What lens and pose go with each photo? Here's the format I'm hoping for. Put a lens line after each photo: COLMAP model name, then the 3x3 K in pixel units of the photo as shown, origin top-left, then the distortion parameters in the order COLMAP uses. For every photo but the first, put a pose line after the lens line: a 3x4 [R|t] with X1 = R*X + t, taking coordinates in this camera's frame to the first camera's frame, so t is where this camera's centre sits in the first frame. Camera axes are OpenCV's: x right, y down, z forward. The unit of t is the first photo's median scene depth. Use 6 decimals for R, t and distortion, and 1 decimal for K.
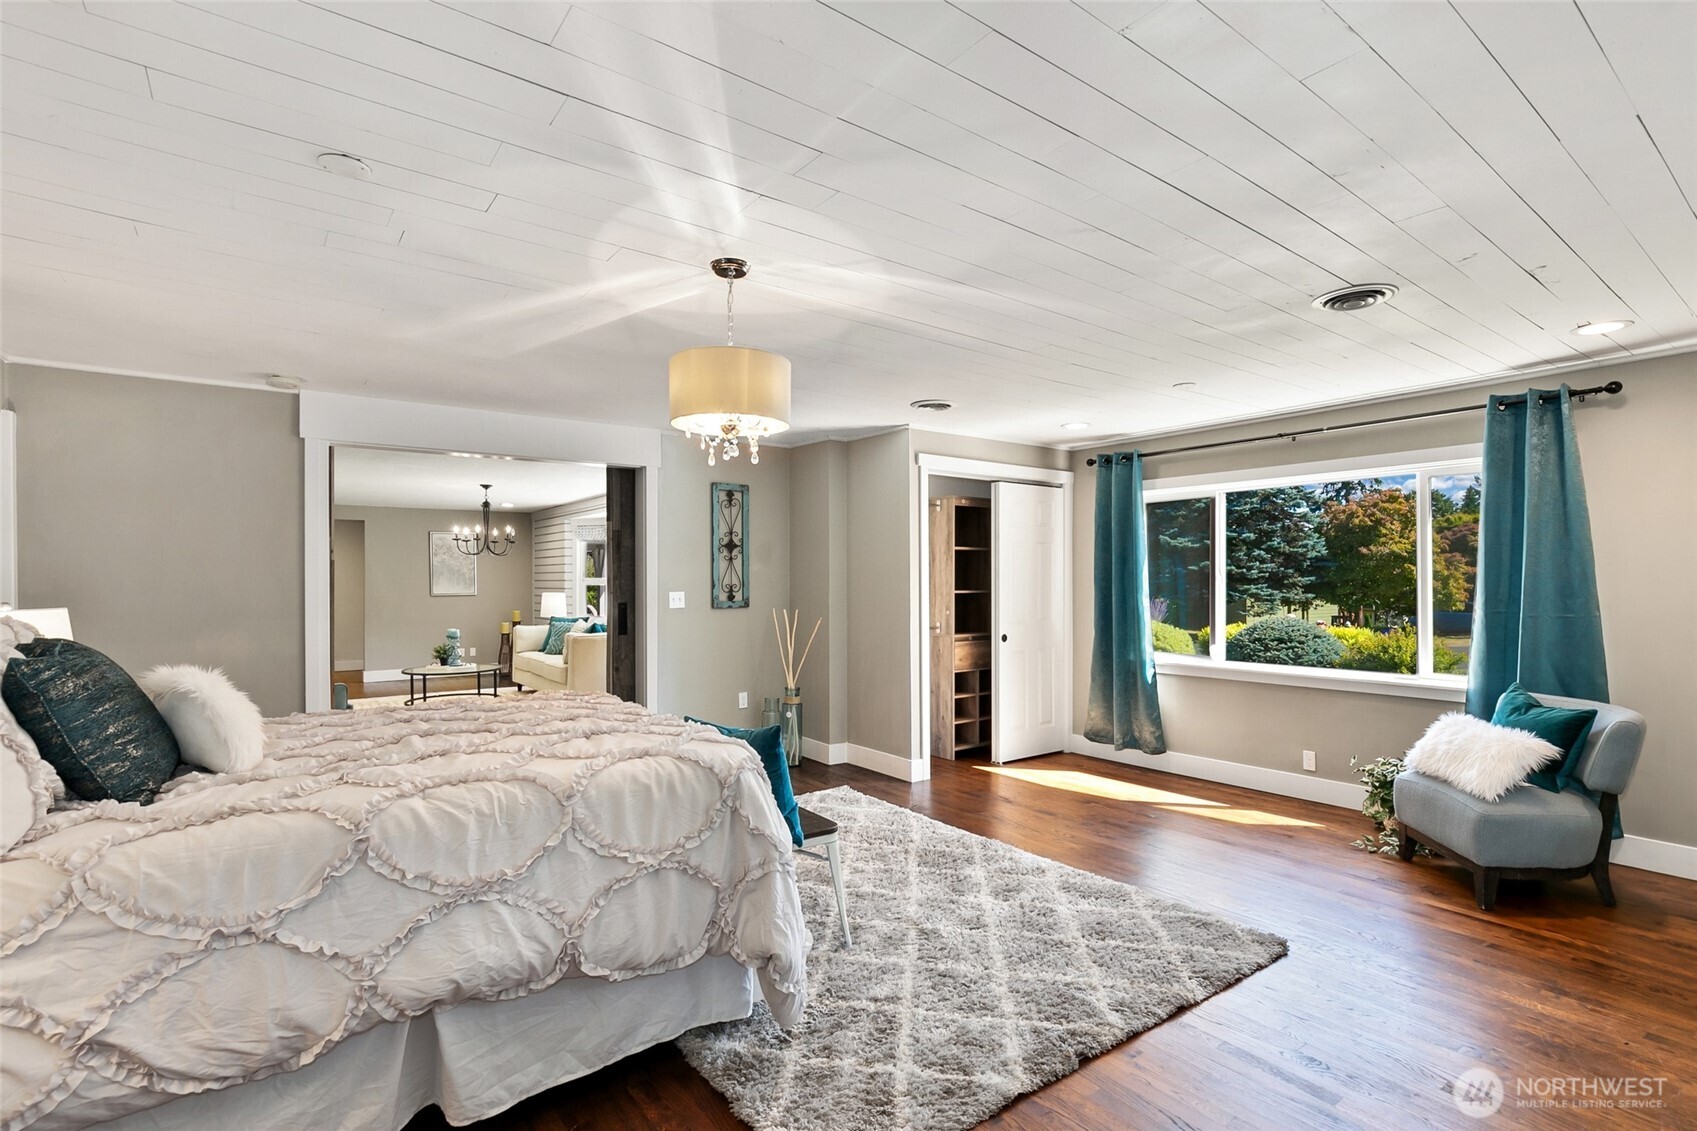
lens RADIAL K [[802.1, 0, 858.5], [0, 802.1, 570.4], [0, 0, 1]] dist [-0.009136, 0.000103]
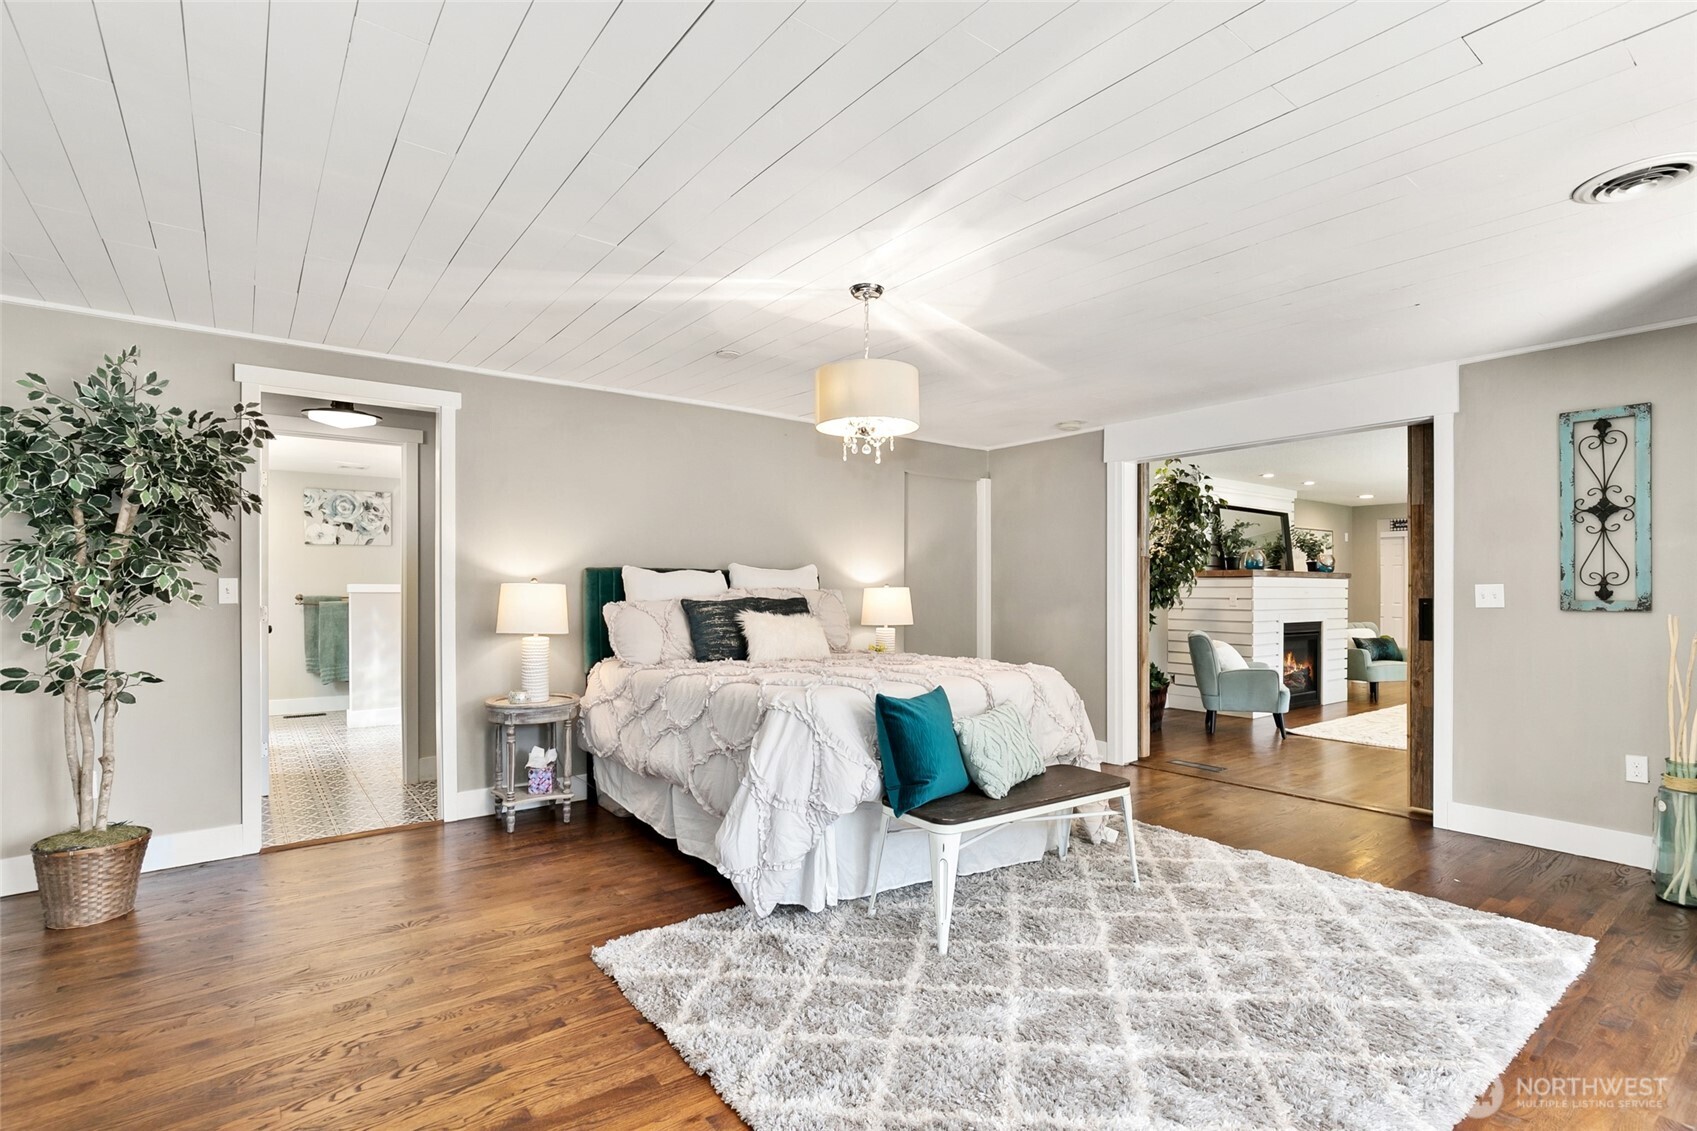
lens RADIAL K [[799.3, 0, 853.6], [0, 799.3, 586.2], [0, 0, 1]] dist [-0.018752, -0.000087]
pose [[0.009267, 0.001230, -0.999956, 0.445894], [0.012910, 0.999916, 0.001350, 0.019990], [0.999874, -0.012922, 0.009250, 0.436509]]
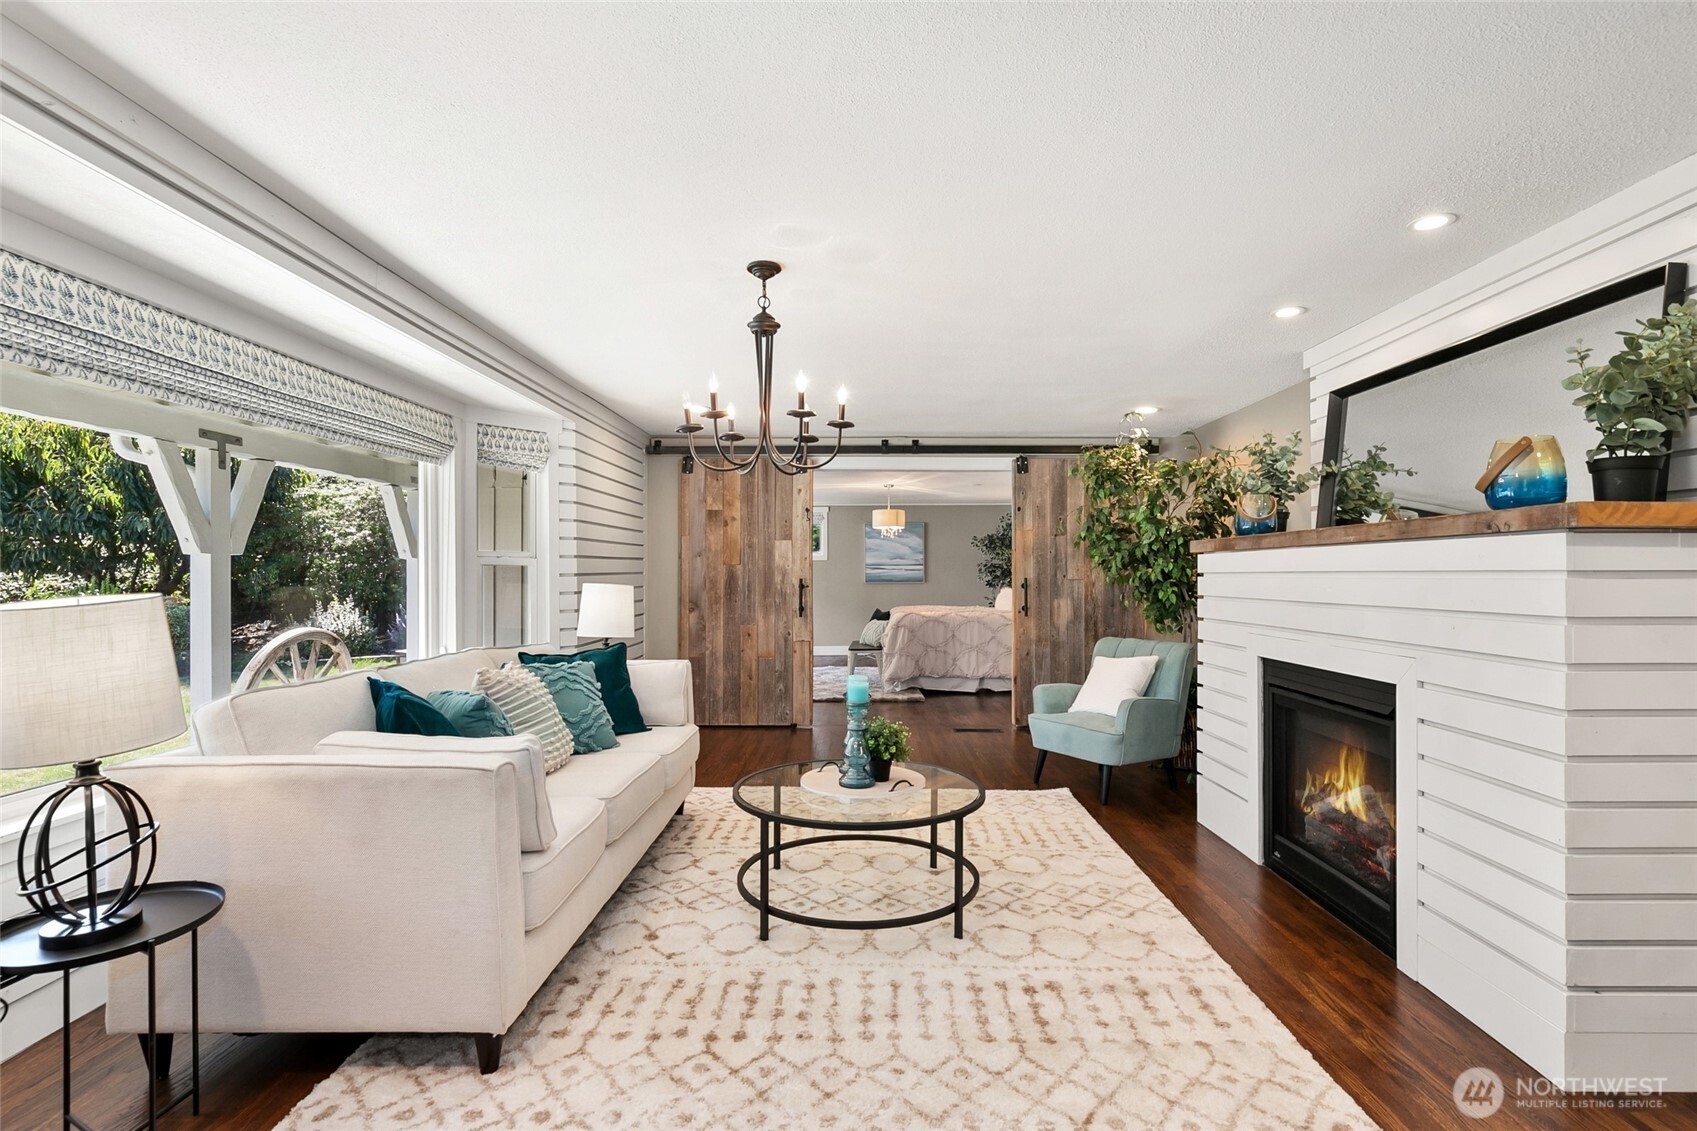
lens RADIAL K [[811.8, 0, 858.5], [0, 811.8, 581.2], [0, 0, 1]] dist [-0.008156, 0.000118]
pose [[-0.799296, 0.001869, 0.600934, -1.039881], [-0.003108, 0.999969, -0.007244, 0.044863], [-0.600929, -0.007658, -0.799266, 1.847447]]
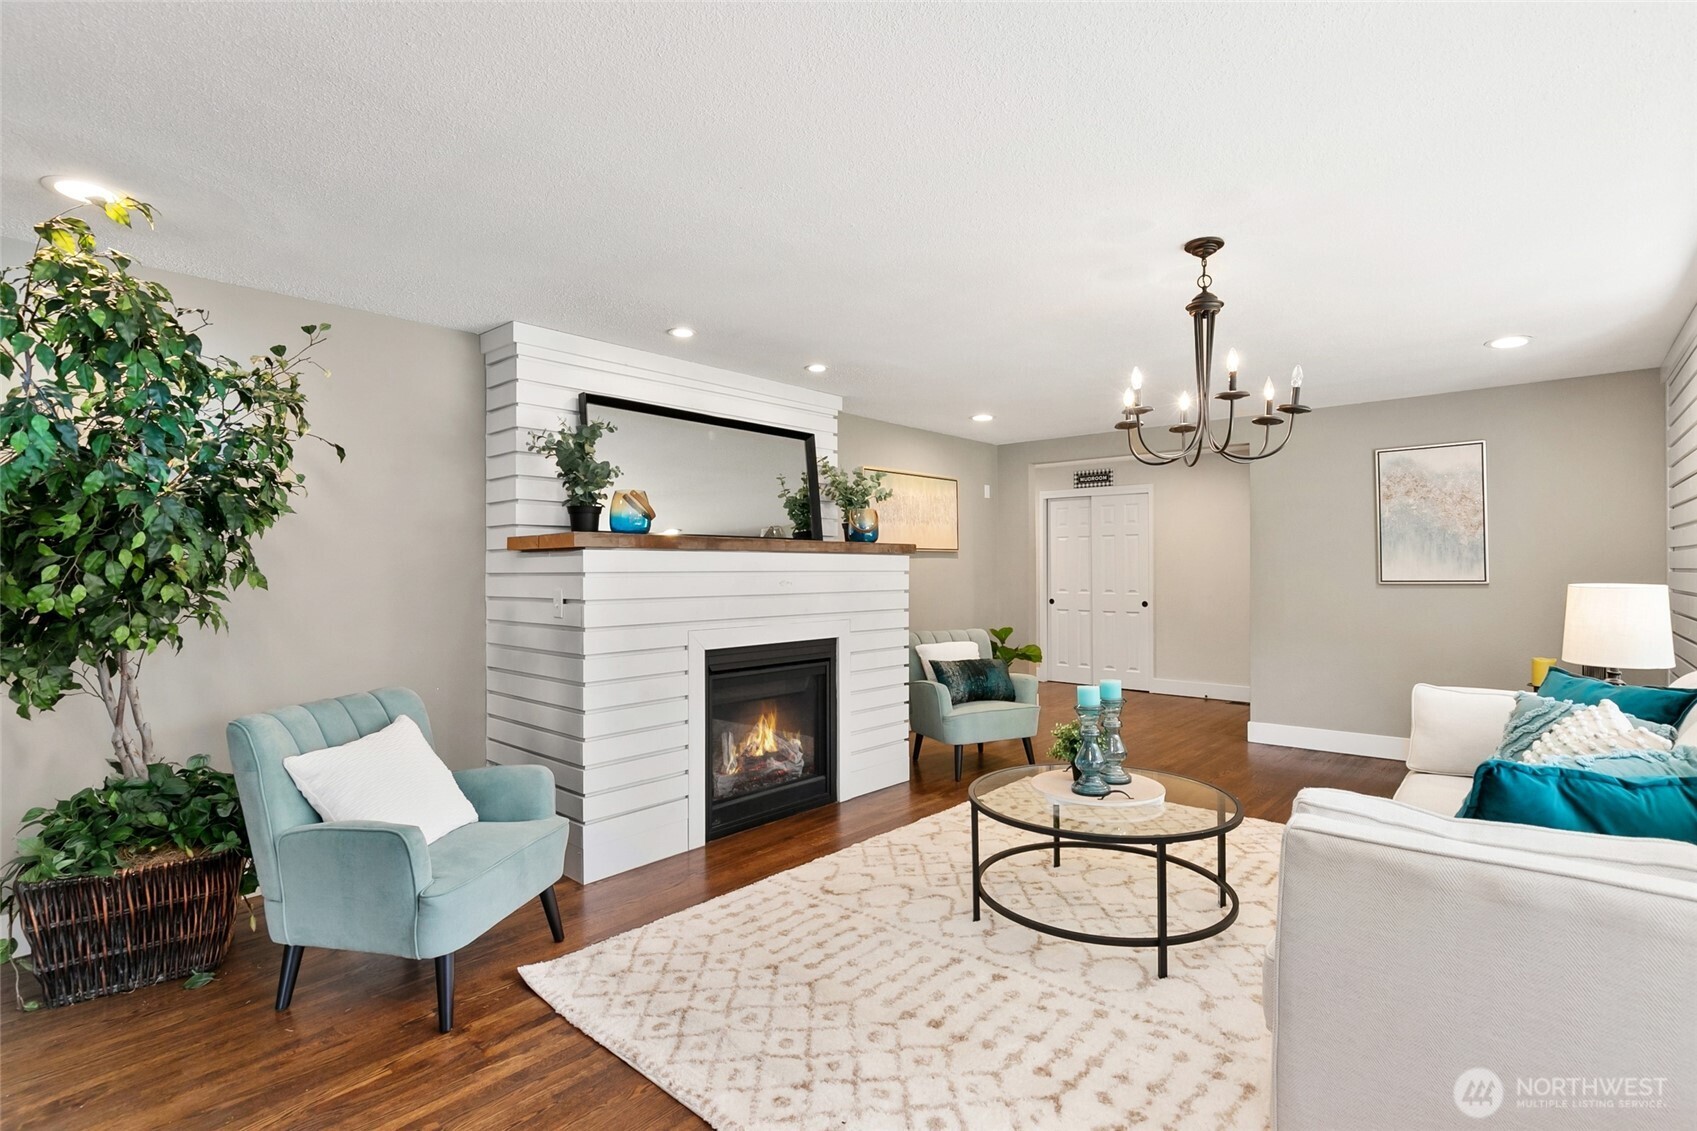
lens RADIAL K [[802.1, 0, 858.5], [0, 802.1, 570.4], [0, 0, 1]] dist [-0.009136, 0.000103]
pose [[0.208221, 0.006667, -0.978059, -0.267920], [0.016106, 0.999818, 0.010245, 0.027017], [0.977949, -0.017886, 0.208076, 1.176923]]
